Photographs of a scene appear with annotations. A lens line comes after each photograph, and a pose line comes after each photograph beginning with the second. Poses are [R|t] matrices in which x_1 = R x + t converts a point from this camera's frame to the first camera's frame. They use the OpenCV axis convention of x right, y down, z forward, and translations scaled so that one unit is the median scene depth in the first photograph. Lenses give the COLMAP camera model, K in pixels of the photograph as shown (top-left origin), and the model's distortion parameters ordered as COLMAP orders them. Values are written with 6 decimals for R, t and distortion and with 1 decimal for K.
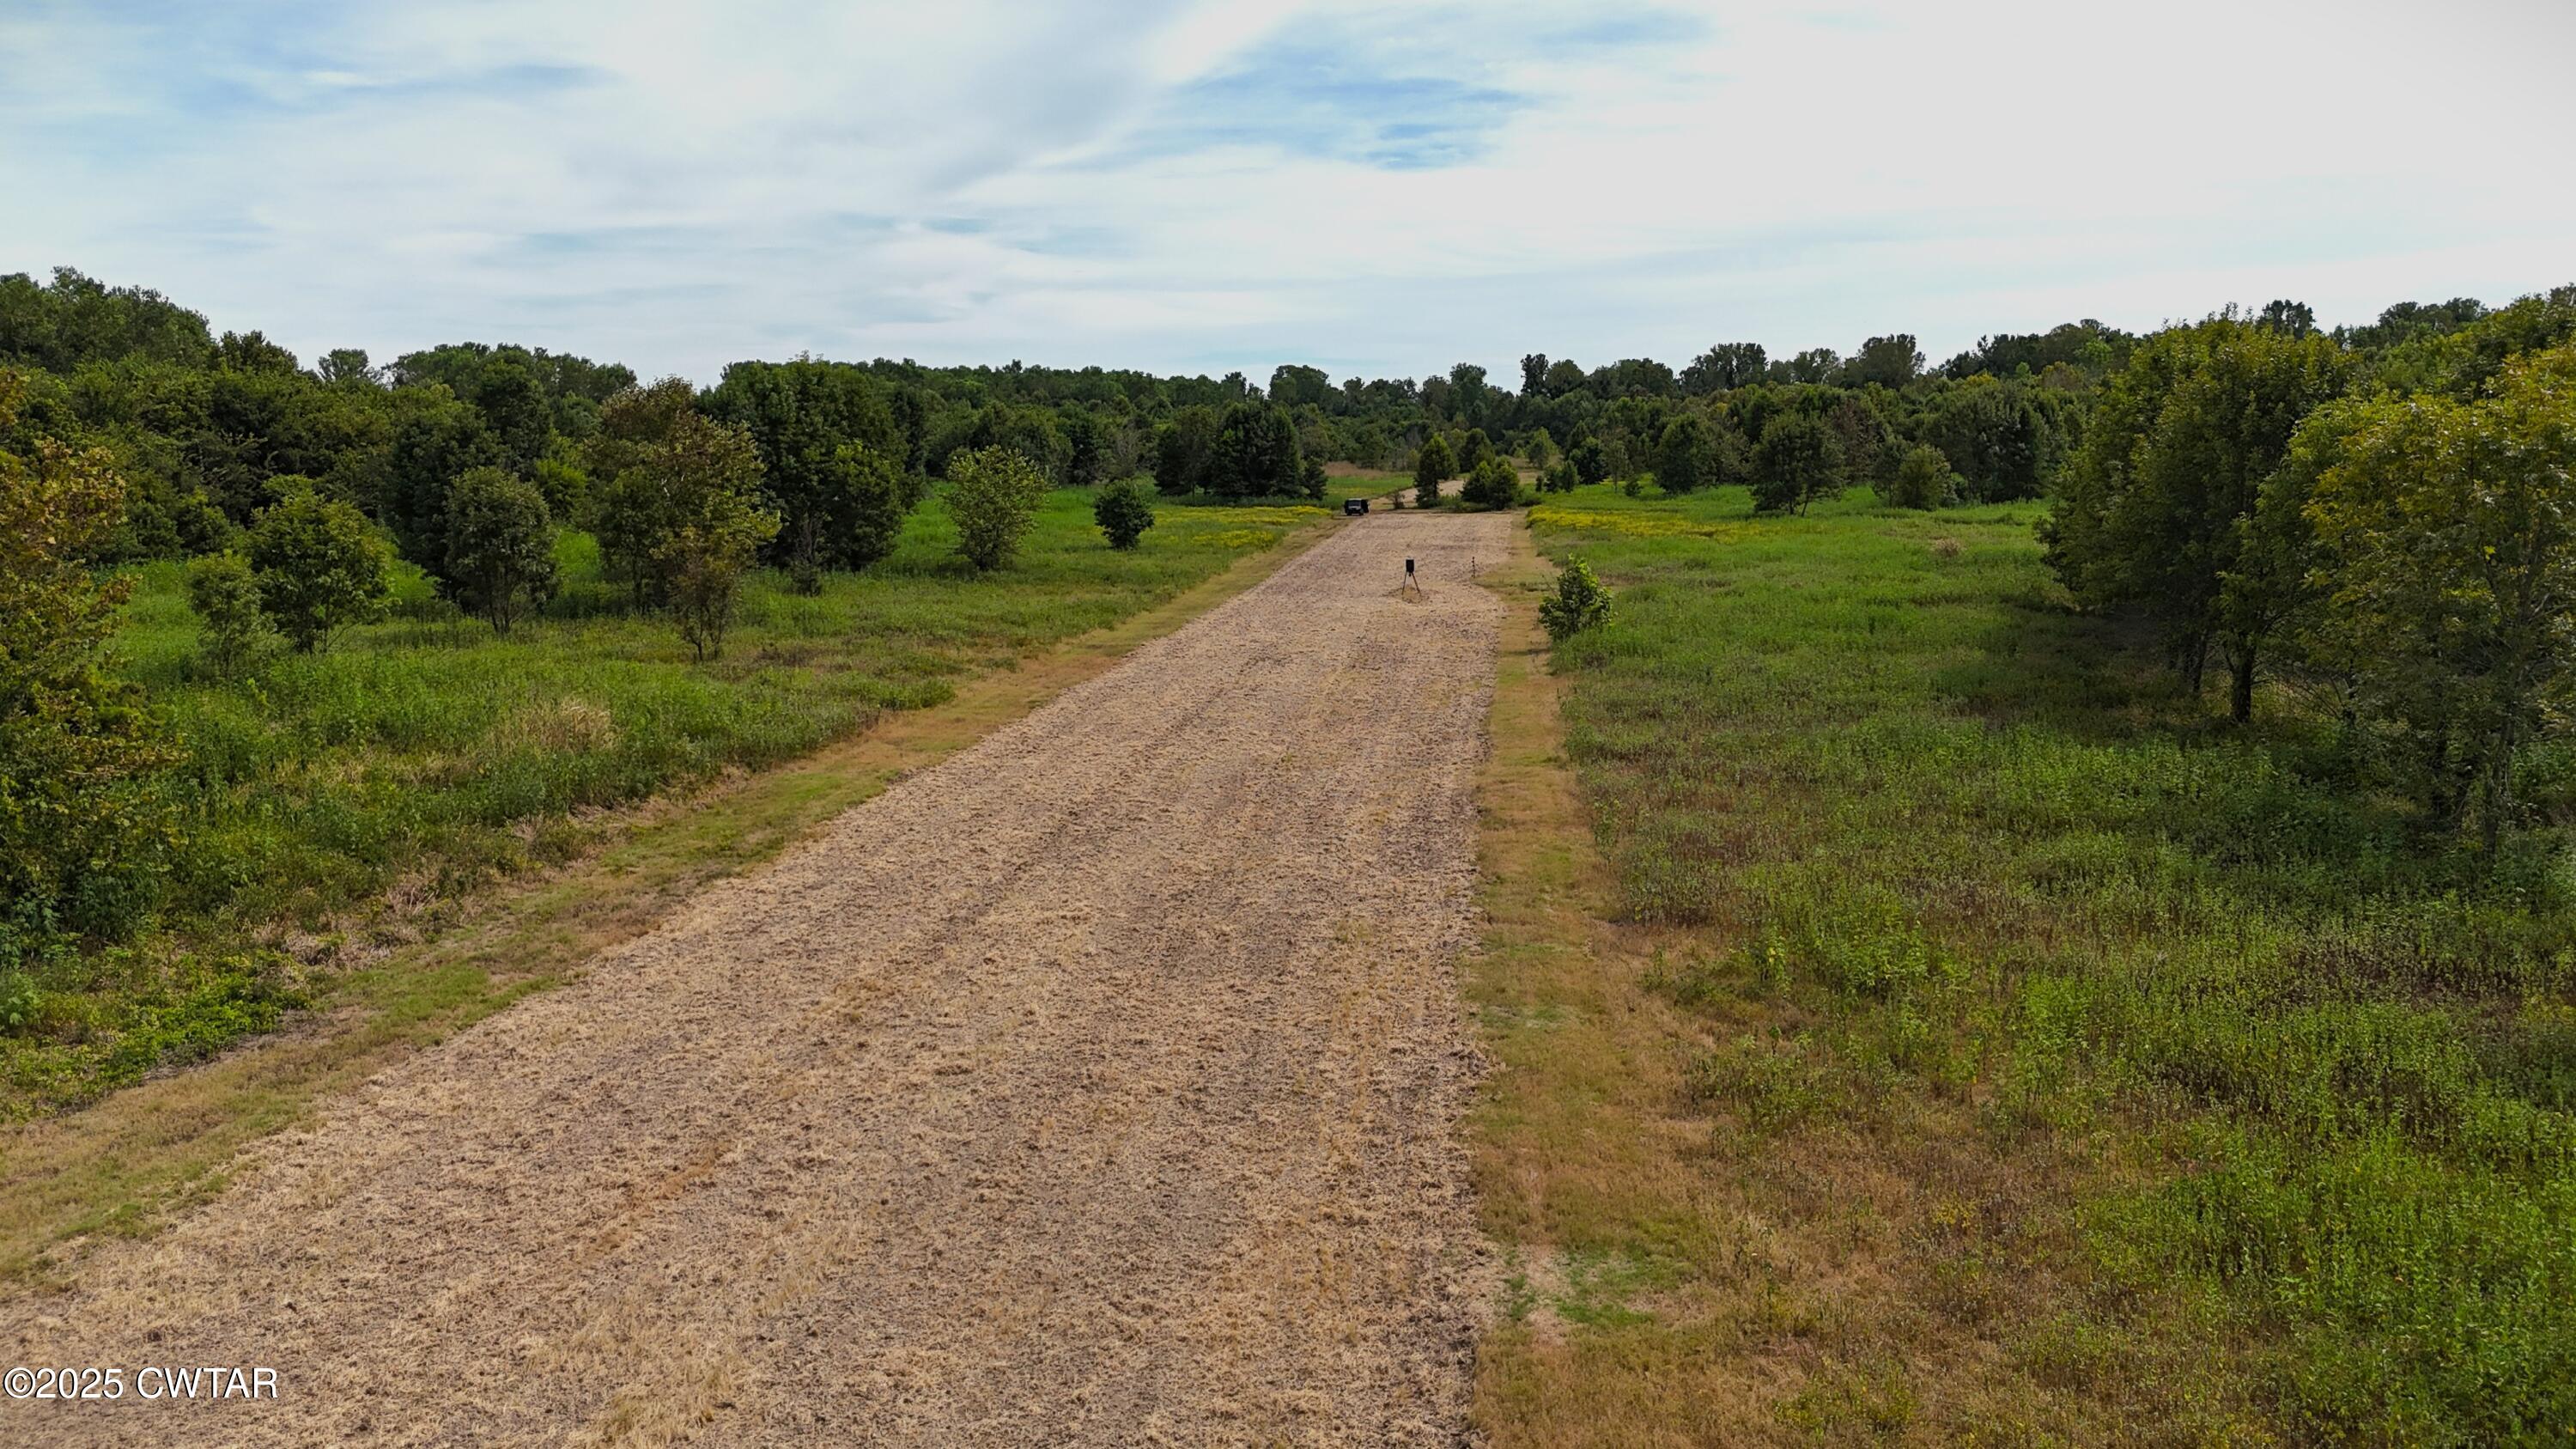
lens RADIAL K [[1925.1, 0, 1280.4], [0, 1925.1, 713.2], [0, 0, 1]] dist [0.066095, -0.057931]
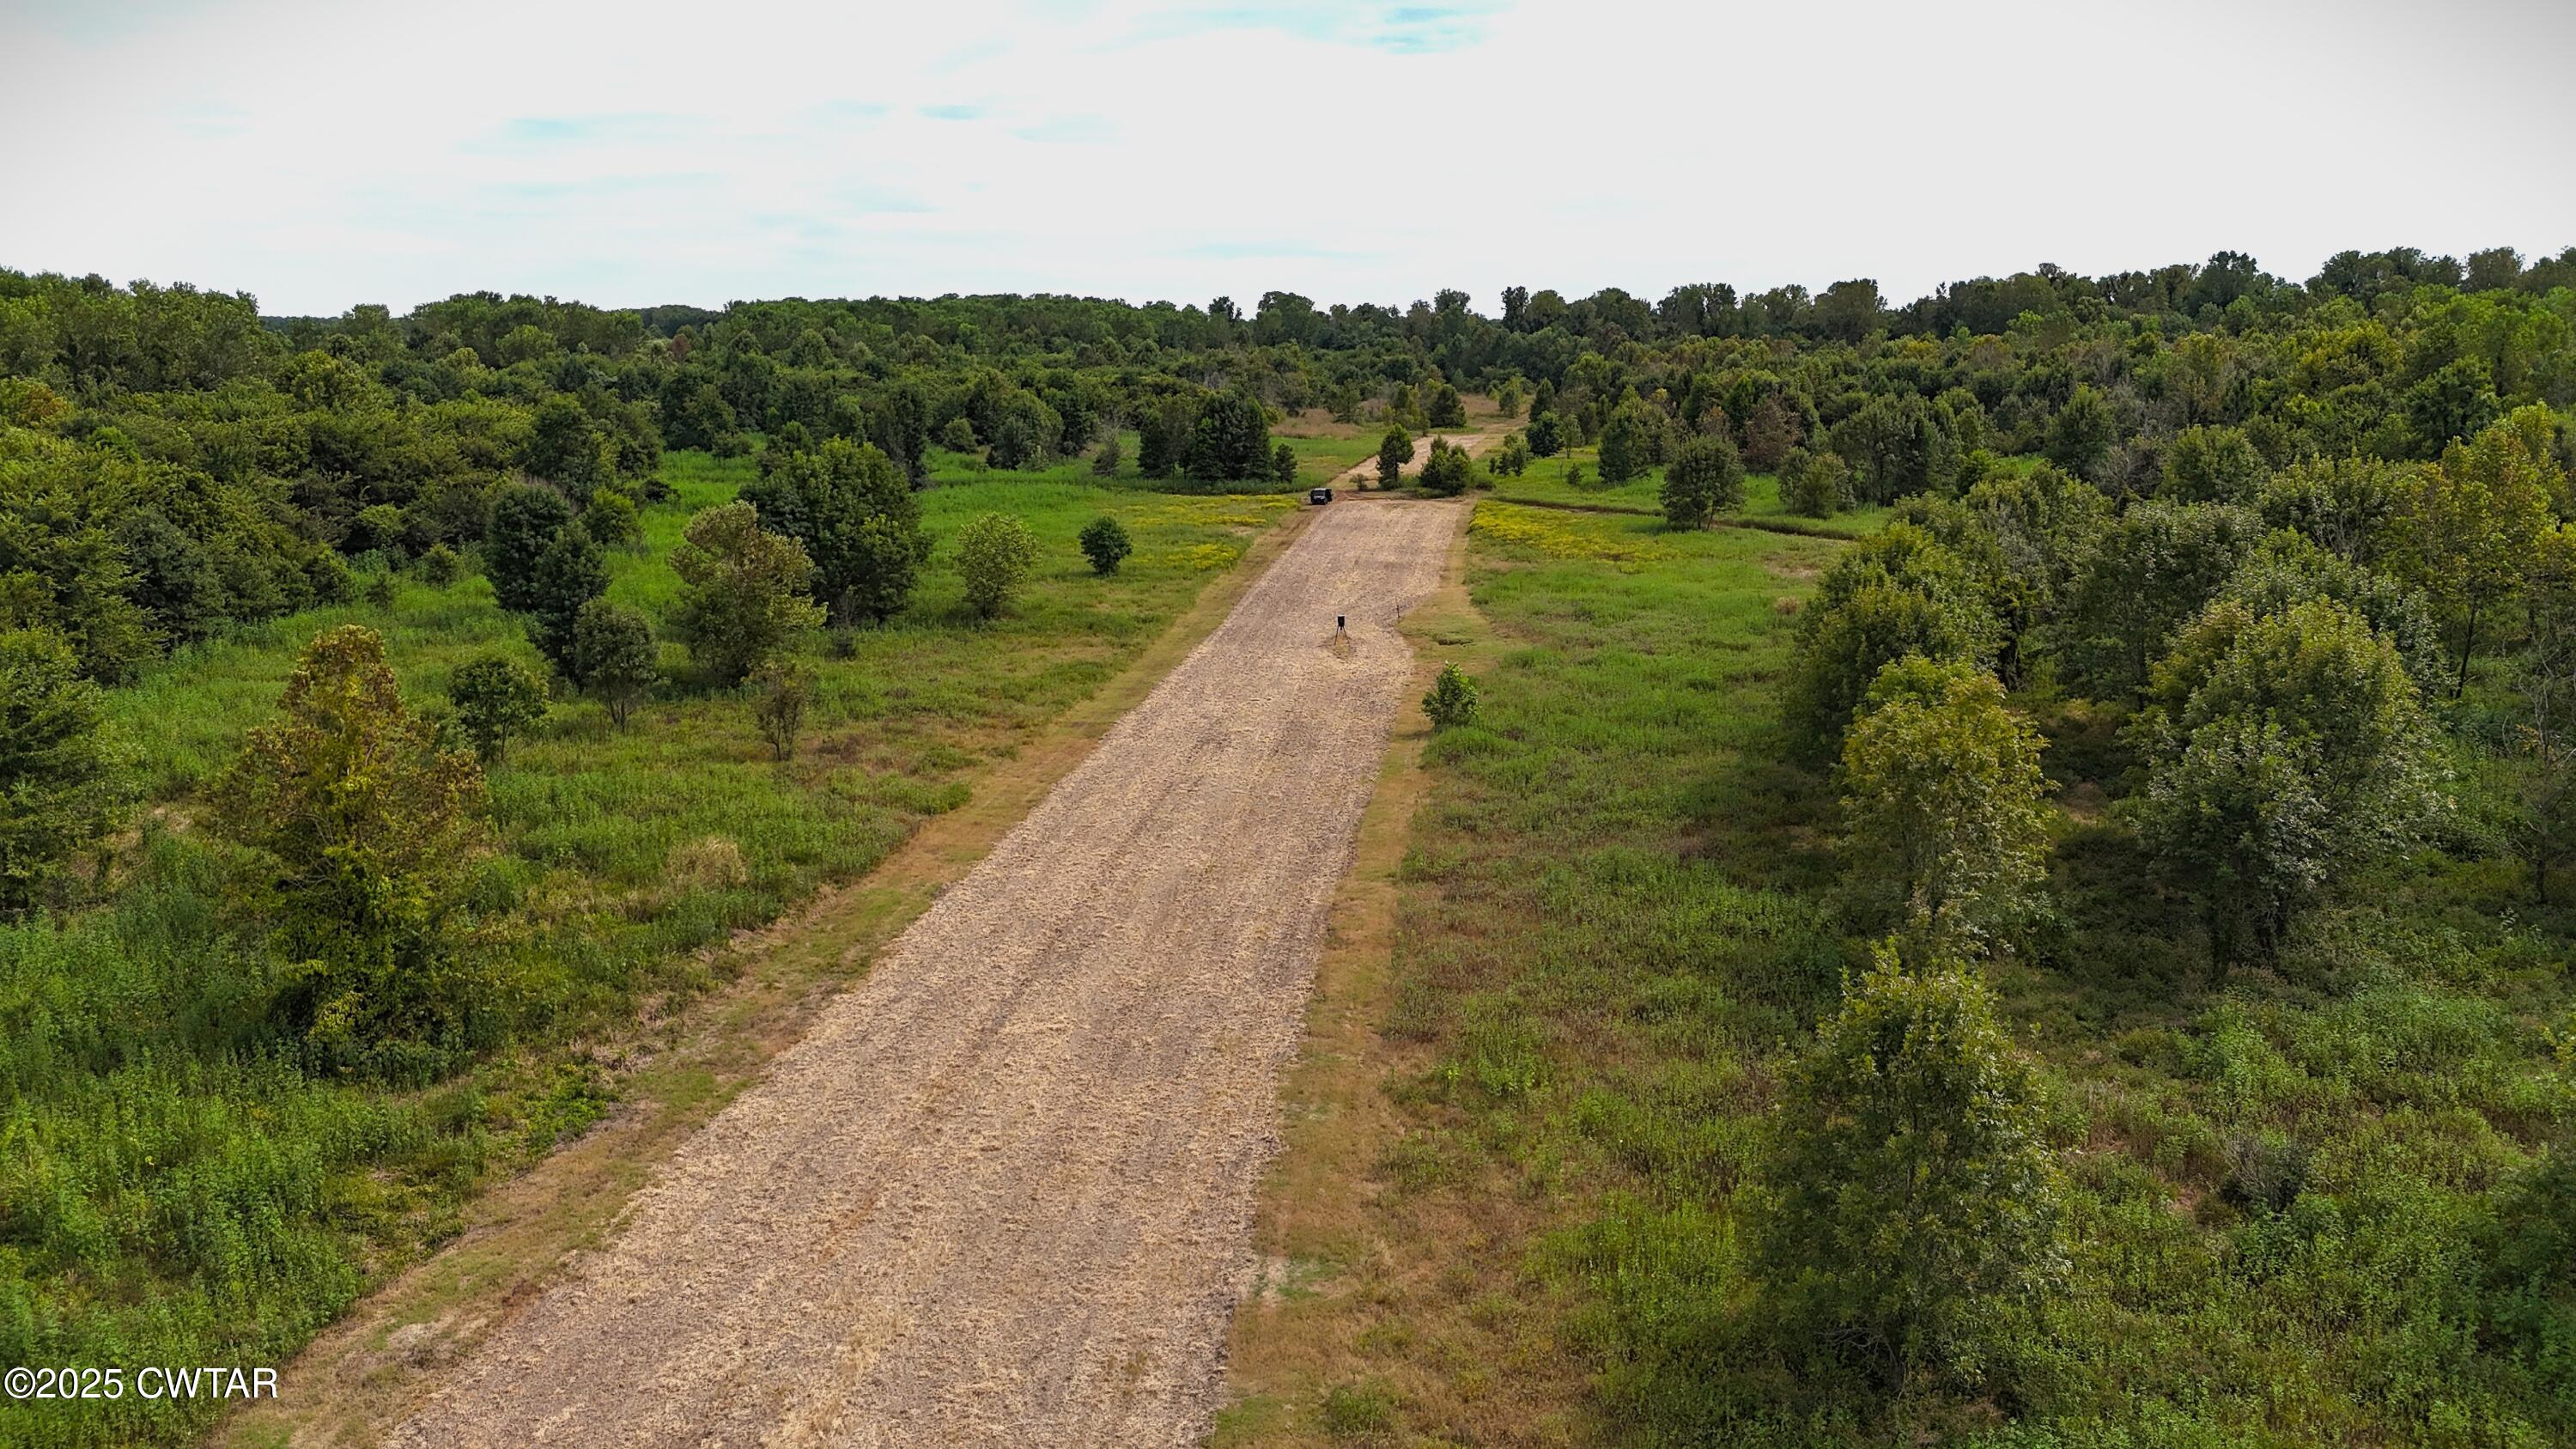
lens RADIAL K [[1925.1, 0, 1286.5], [0, 1925.1, 731.3], [0, 0, 1]] dist [0.066095, -0.057931]
pose [[0.999971, 0.003477, 0.006823, 0.047152], [-0.003900, 0.998006, 0.062998, -0.156745], [-0.006590, -0.063022, 0.997990, -0.388567]]
